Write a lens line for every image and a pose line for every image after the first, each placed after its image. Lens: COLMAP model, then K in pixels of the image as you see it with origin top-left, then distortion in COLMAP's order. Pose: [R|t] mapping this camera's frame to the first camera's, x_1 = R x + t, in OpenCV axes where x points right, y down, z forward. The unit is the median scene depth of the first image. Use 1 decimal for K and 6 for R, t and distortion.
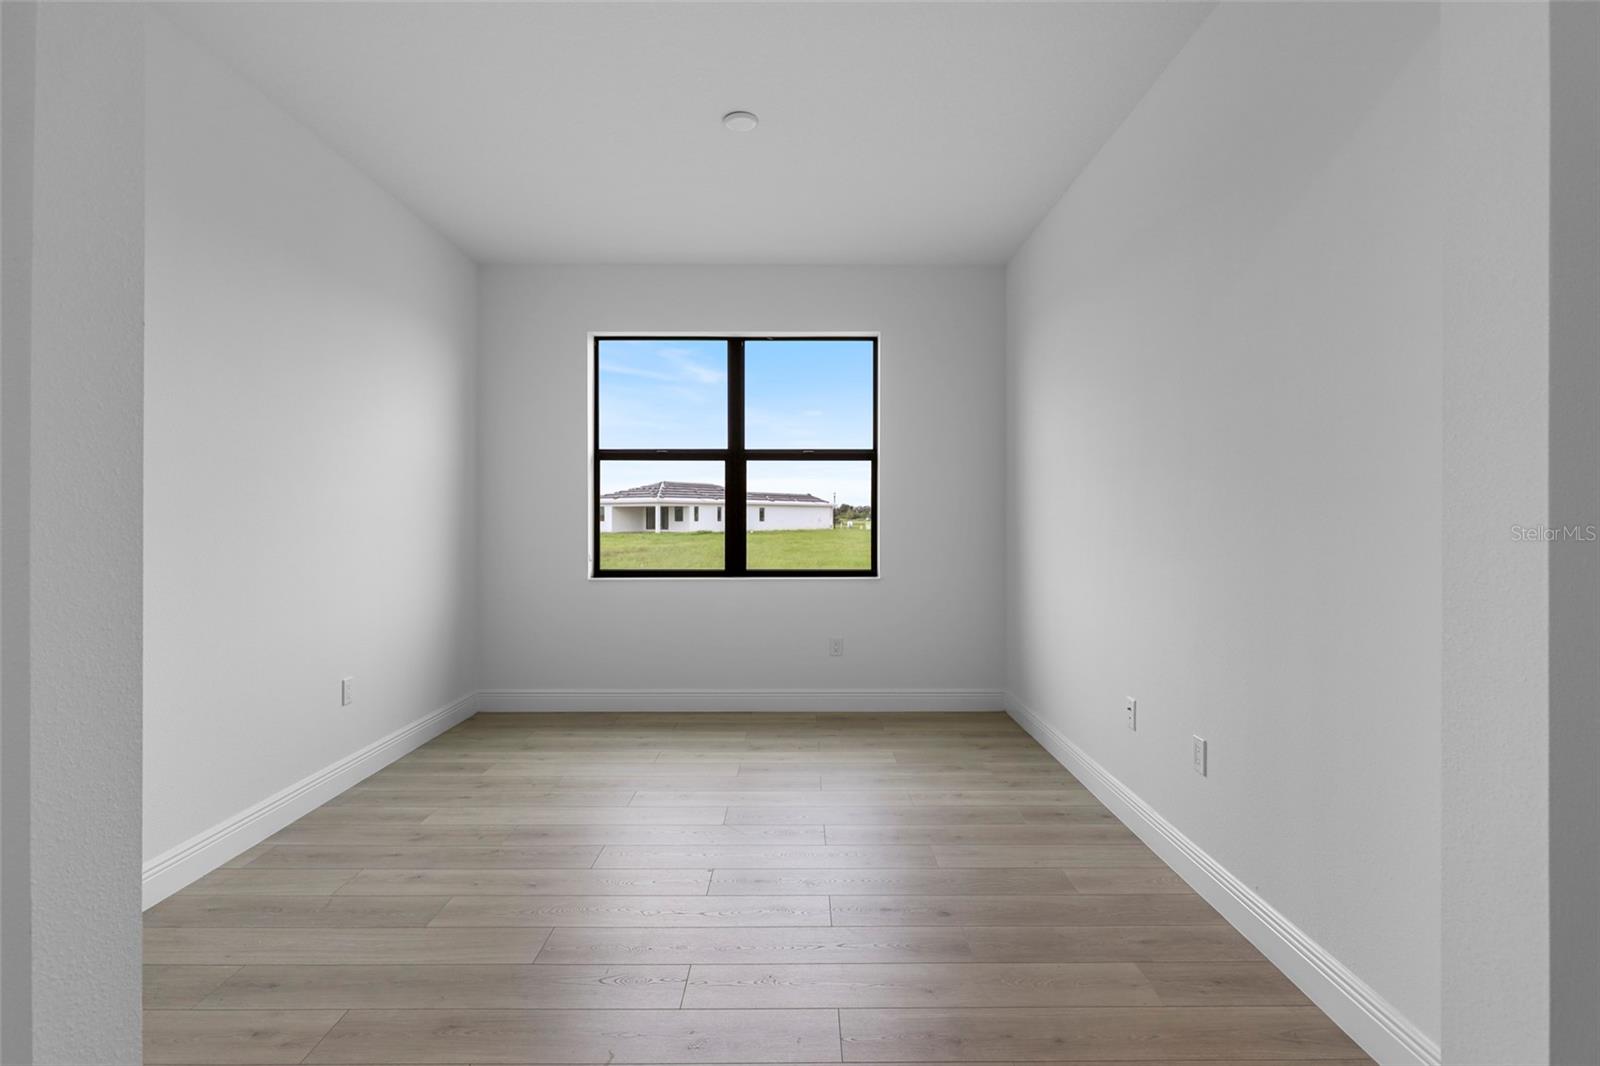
lens RADIAL K [[782.3, 0, 791.2], [0, 782.3, 528.6], [0, 0, 1]] dist [-0.007430, -0.000478]
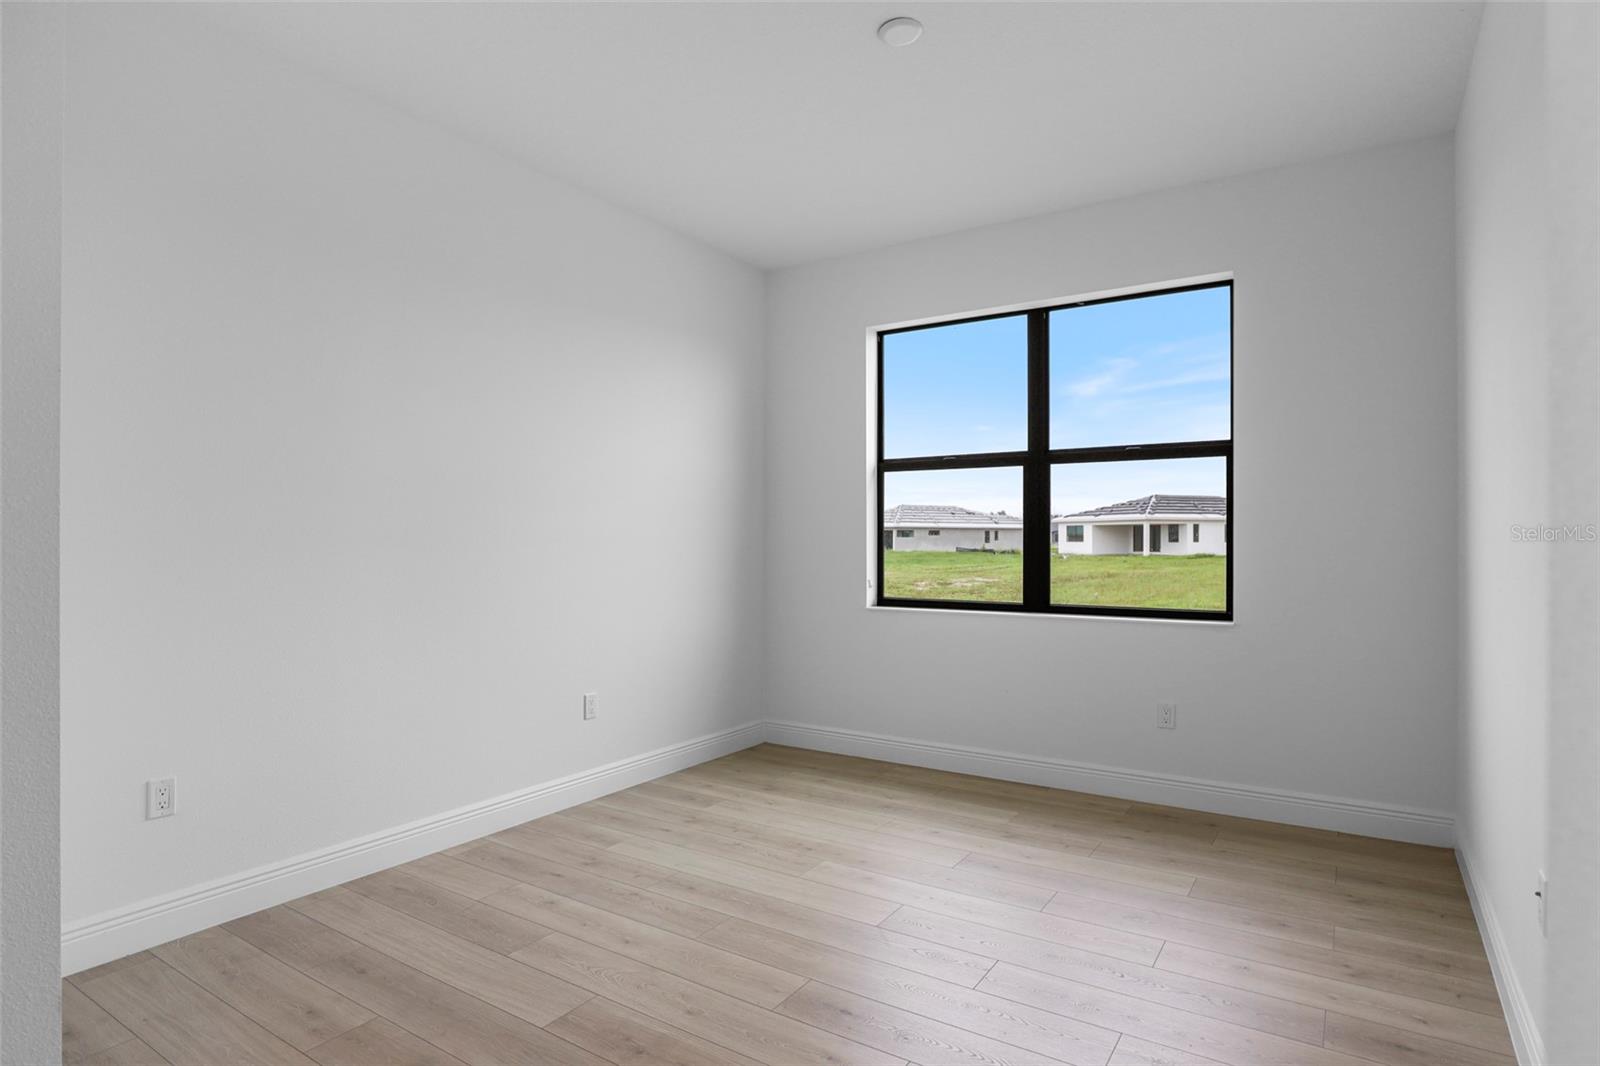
lens RADIAL K [[860.5, 0, 764.6], [0, 860.5, 545.5], [0, 0, 1]] dist [-0.021502, 0.001272]
pose [[0.831385, 0.003385, -0.555686, 0.210711], [-0.006214, 0.999976, -0.003205, -0.001648], [0.555662, 0.006118, 0.831386, 0.150864]]
